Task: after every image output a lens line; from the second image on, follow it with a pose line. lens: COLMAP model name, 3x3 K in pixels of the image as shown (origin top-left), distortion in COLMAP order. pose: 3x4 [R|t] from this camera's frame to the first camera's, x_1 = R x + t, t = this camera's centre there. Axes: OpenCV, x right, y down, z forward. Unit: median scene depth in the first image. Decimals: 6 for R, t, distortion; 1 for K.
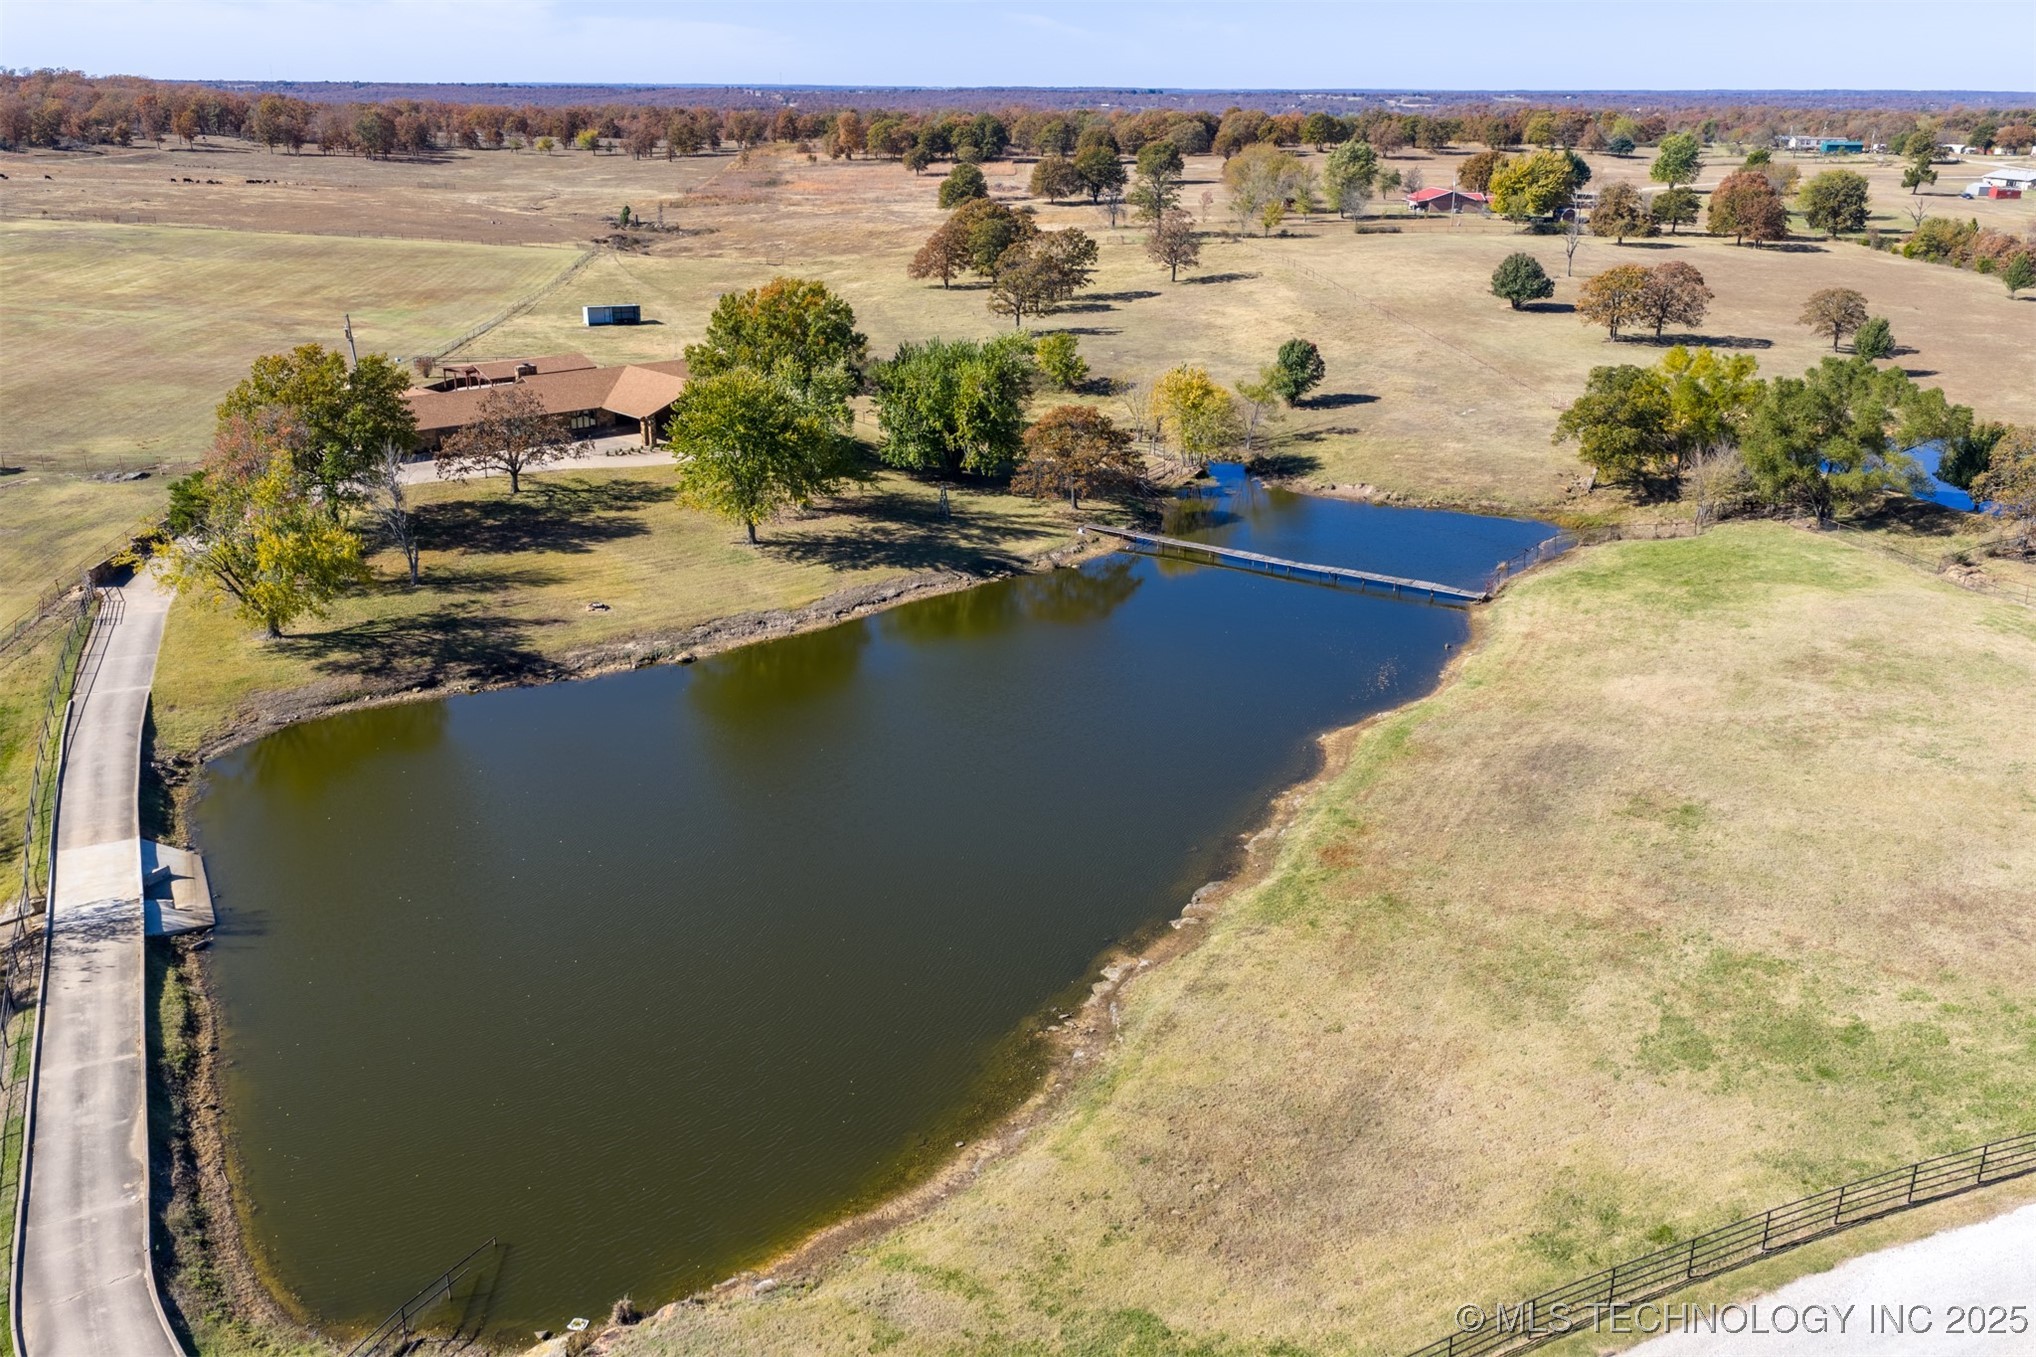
lens RADIAL K [[1672.0, 0, 1018.0], [0, 1672.0, 678.5], [0, 0, 1]] dist [0.004847, 0.005990]
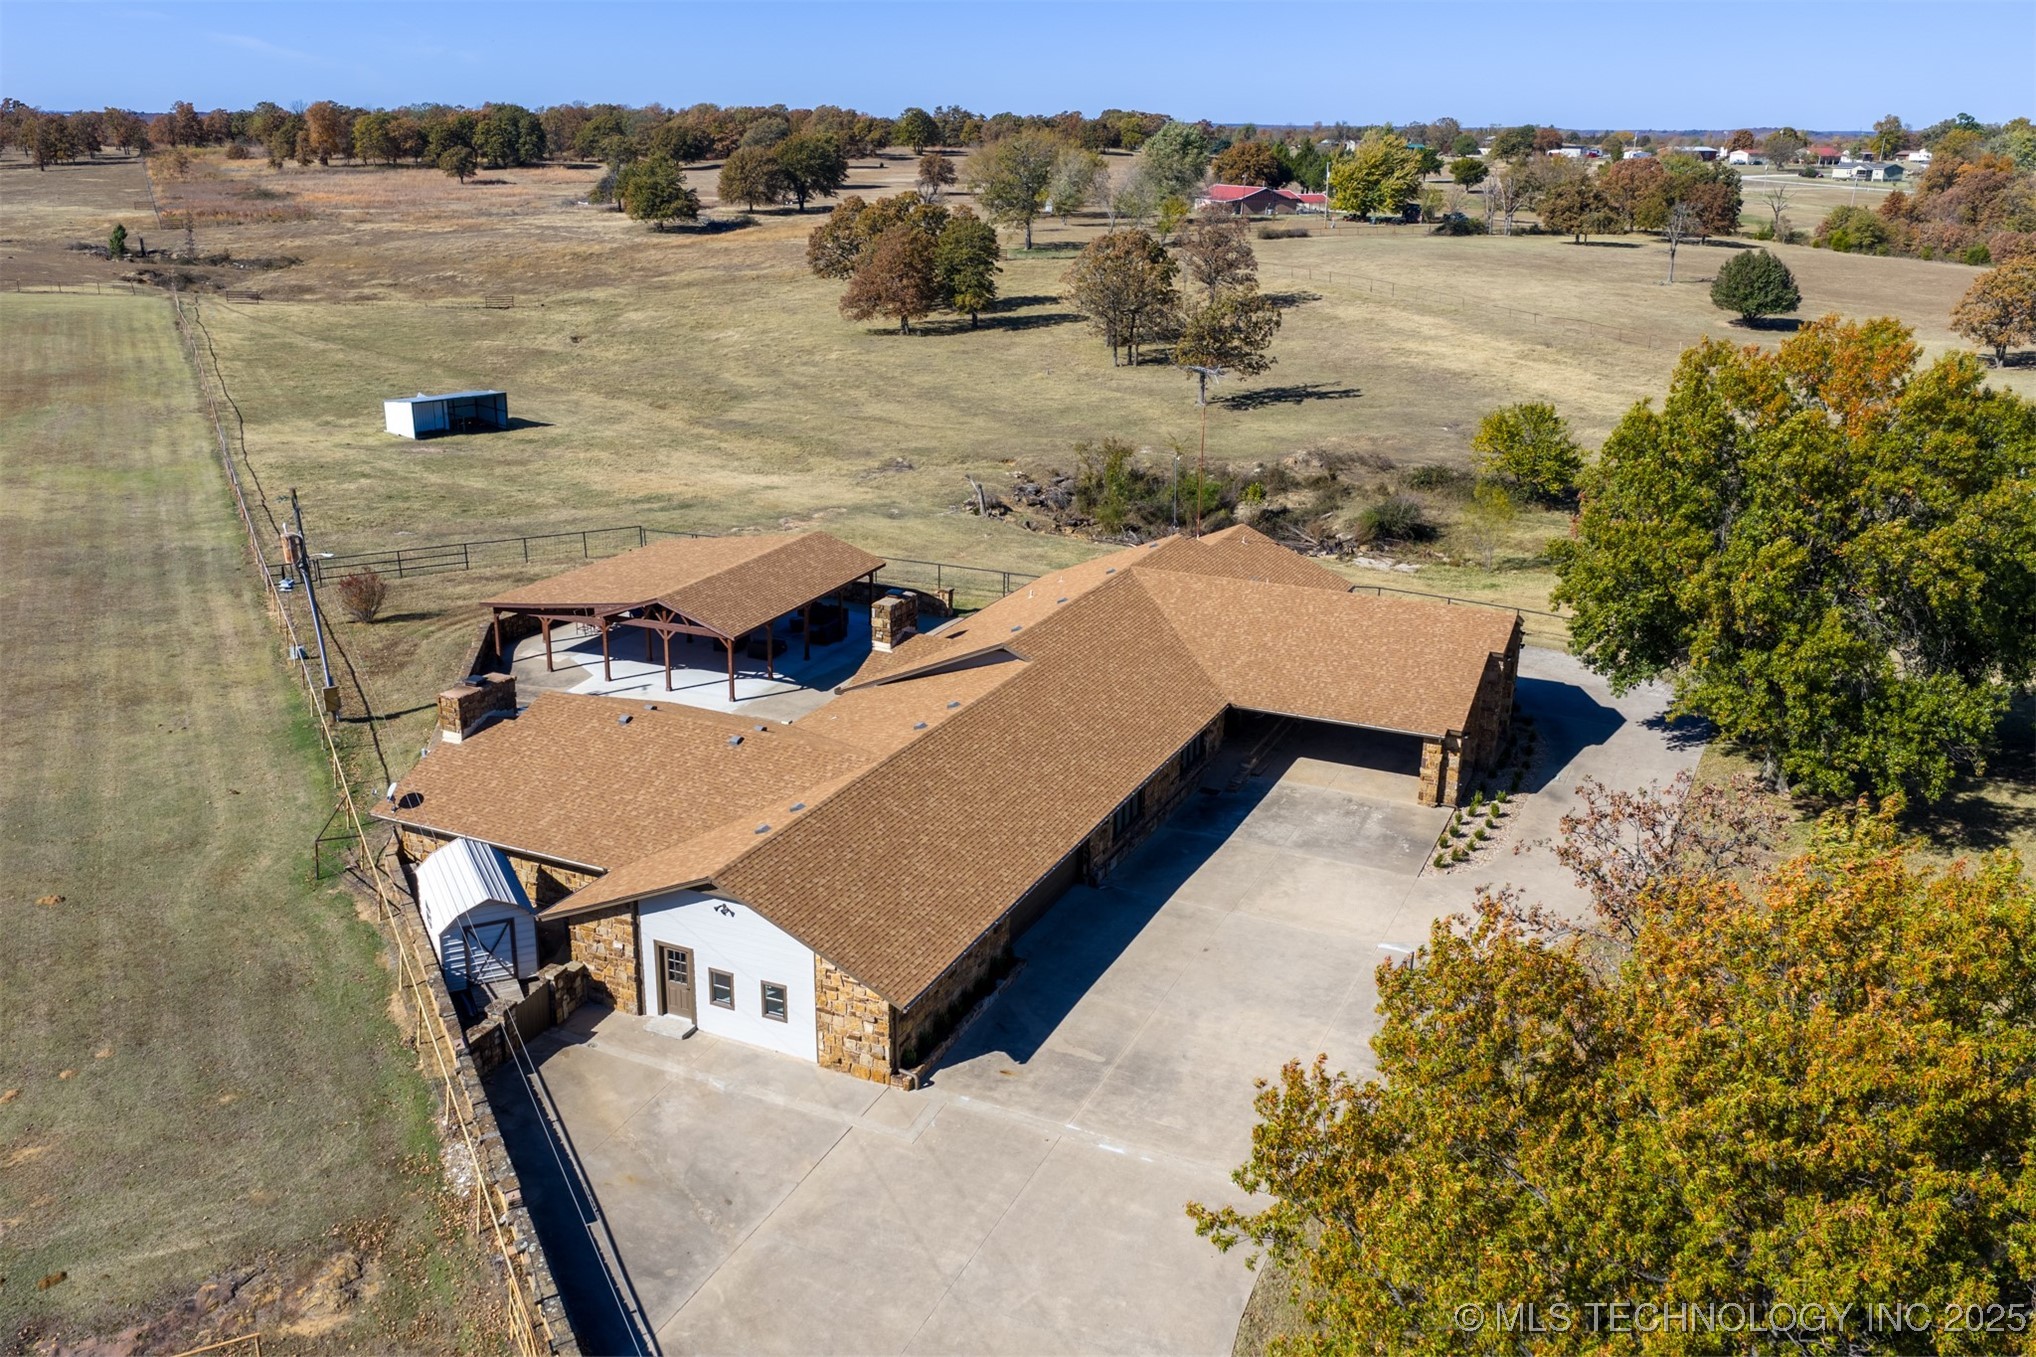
lens RADIAL K [[1672.0, 0, 1018.0], [0, 1672.0, 678.5], [0, 0, 1]] dist [0.004847, 0.005990]
pose [[0.916855, -0.122808, 0.379862, -0.251151], [0.128251, 0.991680, 0.011055, -0.103748], [-0.378060, 0.038582, 0.924977, 0.397795]]
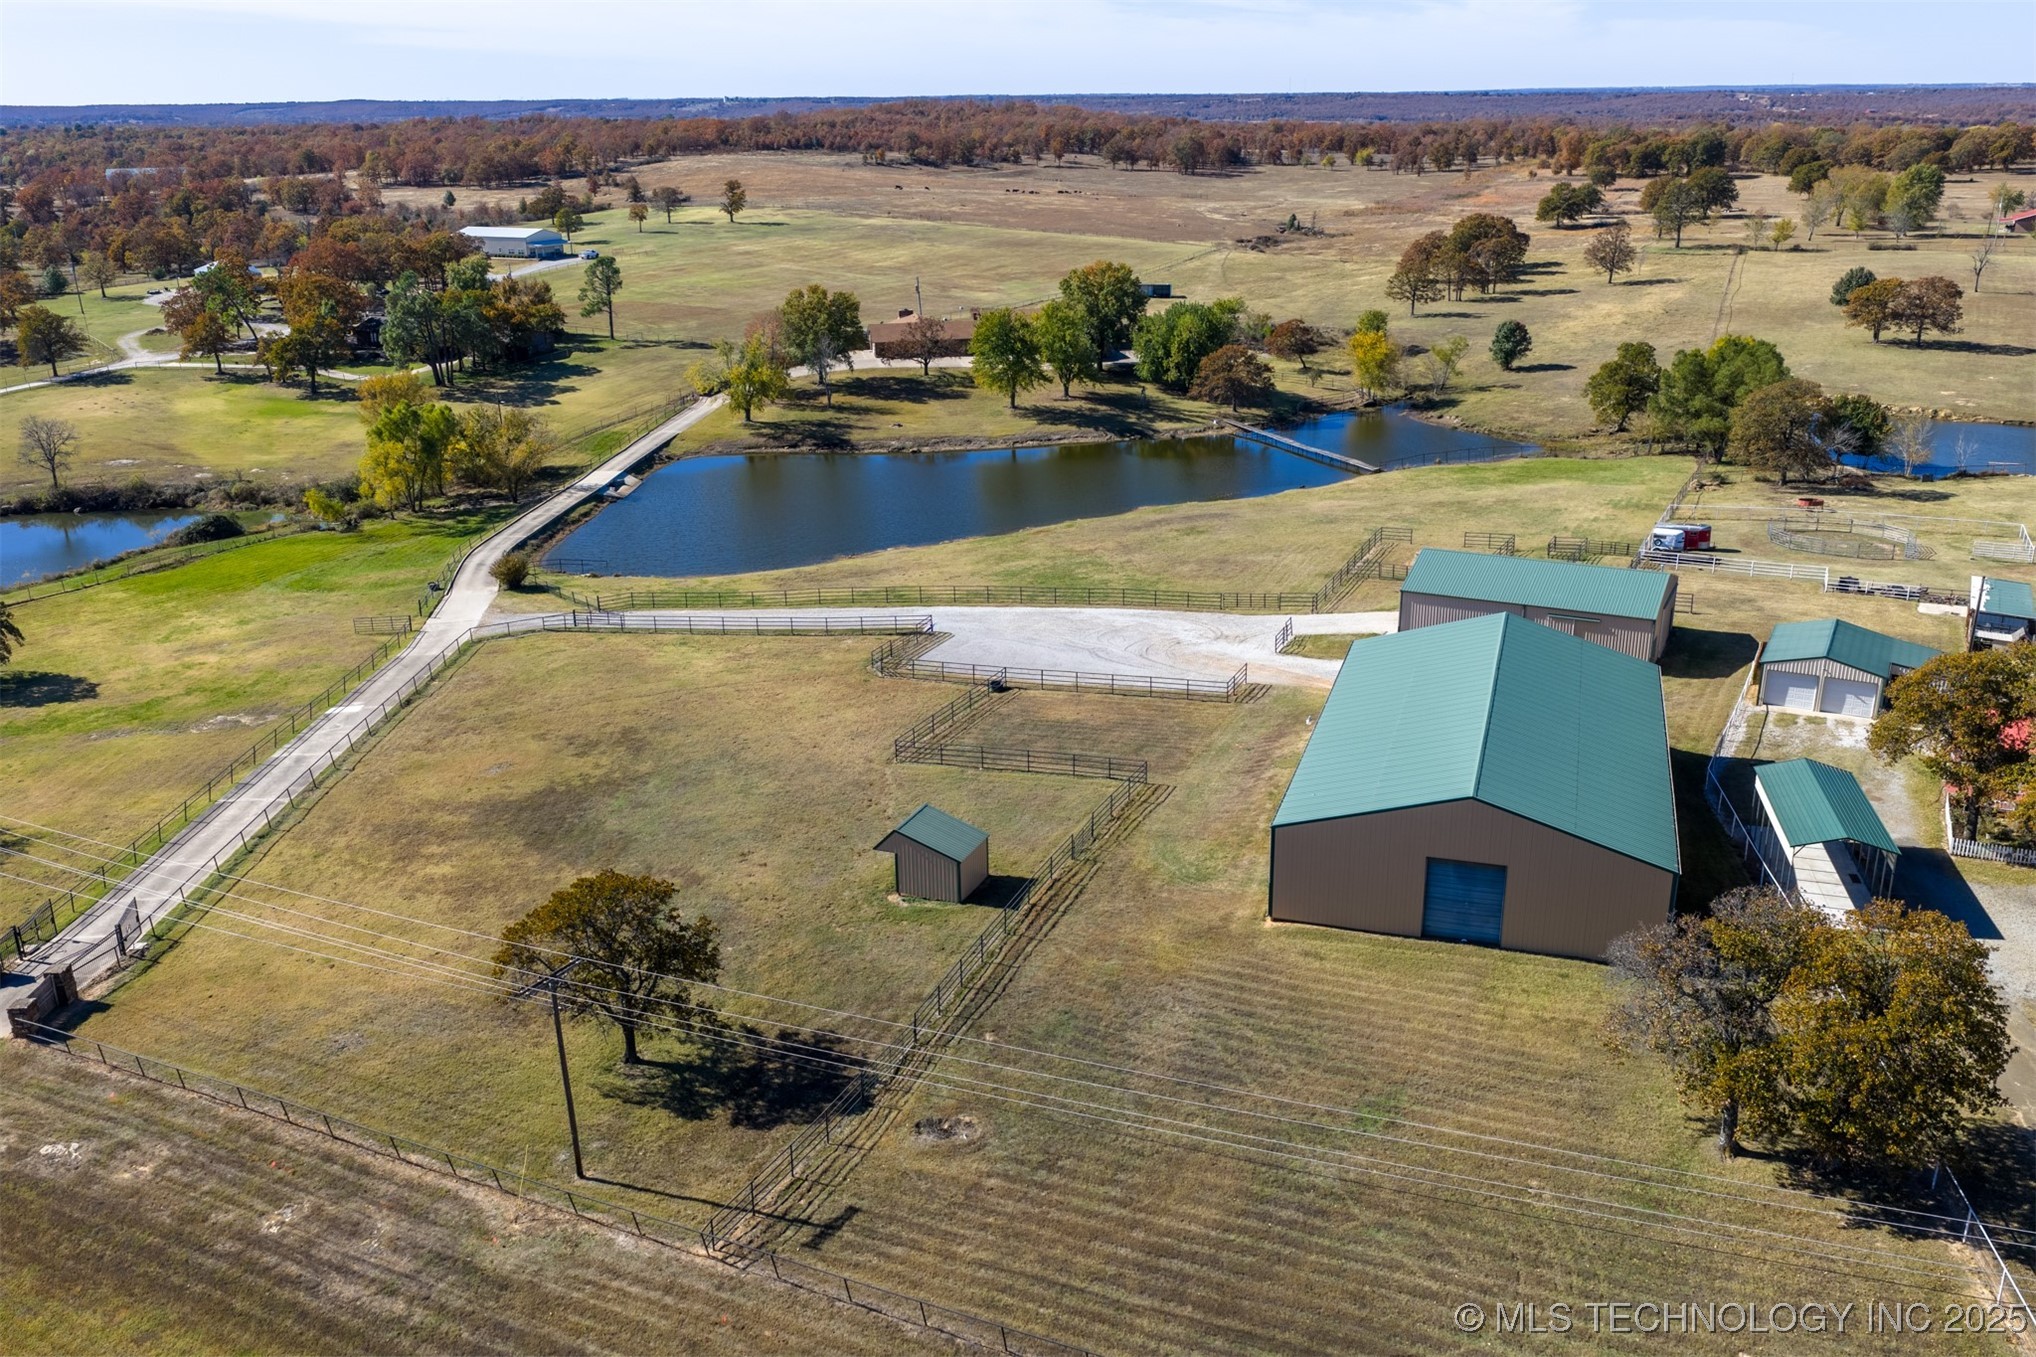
lens RADIAL K [[1672.0, 0, 1018.0], [0, 1672.0, 678.5], [0, 0, 1]] dist [0.004847, 0.005990]
pose [[0.851563, 0.155643, -0.500616, 0.377947], [-0.157128, 0.986787, 0.039516, 0.063429], [0.500152, 0.045010, 0.864767, -0.247110]]
